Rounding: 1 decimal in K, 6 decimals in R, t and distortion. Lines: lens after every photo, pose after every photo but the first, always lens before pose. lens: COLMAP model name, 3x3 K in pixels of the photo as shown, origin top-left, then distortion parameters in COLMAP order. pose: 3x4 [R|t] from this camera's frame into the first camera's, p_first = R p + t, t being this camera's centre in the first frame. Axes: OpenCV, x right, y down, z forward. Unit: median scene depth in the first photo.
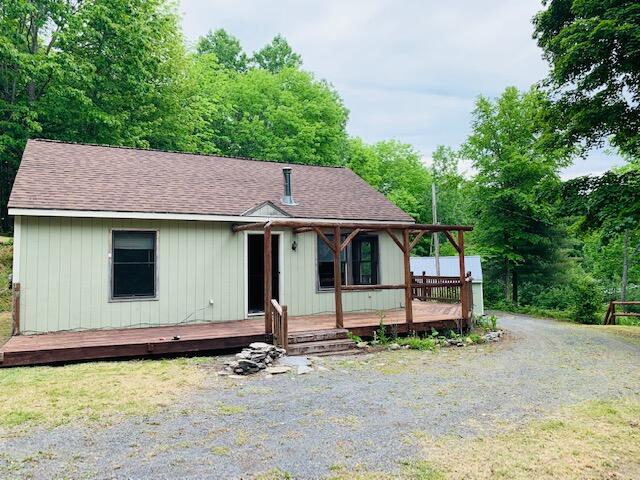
lens RADIAL K [[483.9, 0, 314.6], [0, 483.9, 229.2], [0, 0, 1]] dist [-0.005201, -0.005510]
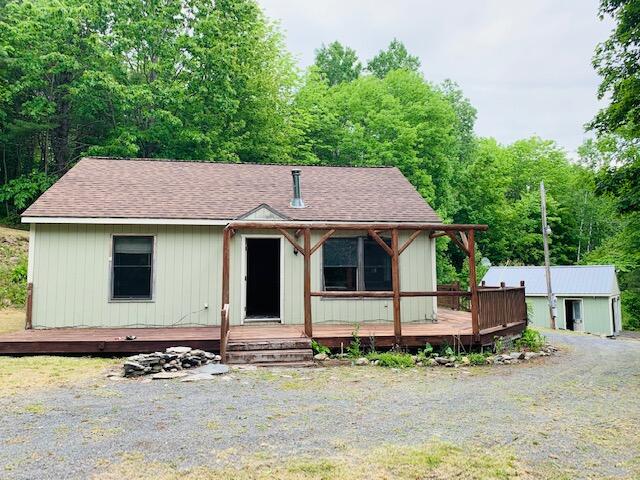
lens RADIAL K [[483.9, 0, 314.6], [0, 483.9, 229.2], [0, 0, 1]] dist [-0.005201, -0.005510]
pose [[0.949169, -0.020033, -0.314130, 0.281132], [0.013311, 0.999635, -0.023529, 0.015851], [0.314487, 0.018152, 0.949088, 0.099281]]
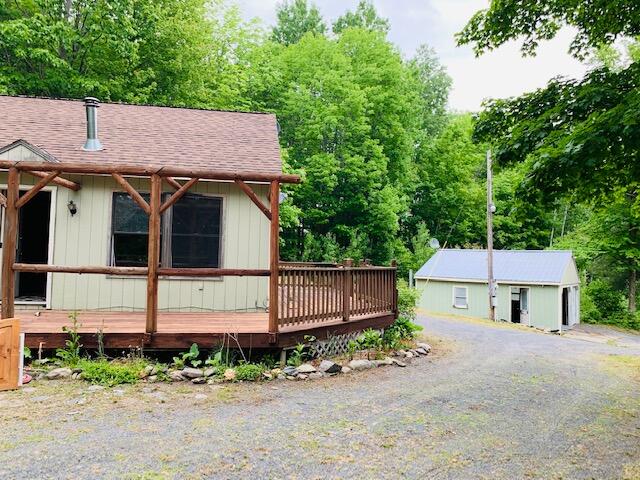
lens RADIAL K [[489.0, 0, 320.8], [0, 489.0, 228.1], [0, 0, 1]] dist [0.006160, -0.003692]
pose [[0.956430, 0.020666, -0.291231, 0.478487], [-0.017544, 0.999757, 0.013325, 0.045683], [0.291435, -0.007635, 0.956560, 0.414846]]
